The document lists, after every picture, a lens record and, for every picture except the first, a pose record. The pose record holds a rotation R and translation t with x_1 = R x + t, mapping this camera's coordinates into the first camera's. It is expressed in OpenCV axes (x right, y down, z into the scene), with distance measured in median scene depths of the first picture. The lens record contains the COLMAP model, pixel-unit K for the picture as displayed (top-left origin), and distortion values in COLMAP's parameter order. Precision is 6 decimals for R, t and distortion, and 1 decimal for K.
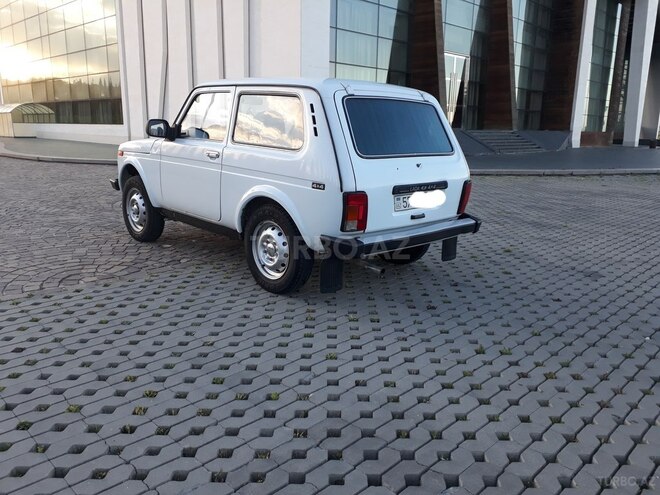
lens RADIAL K [[520.9, 0, 330.0], [0, 520.9, 247.5], [0, 0, 1]] dist [0.104527, -0.171298]
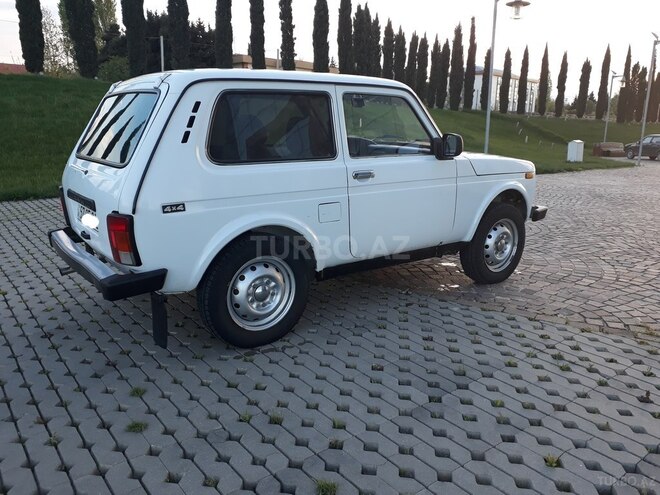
lens RADIAL K [[521.7, 0, 331.7], [0, 521.7, 236.5], [0, 0, 1]] dist [0.119518, -0.211826]
pose [[-0.124780, 0.168611, -0.977753, 0.878476], [-0.242543, 0.950373, 0.194842, -0.293950], [0.962083, 0.261459, -0.077692, 1.356060]]
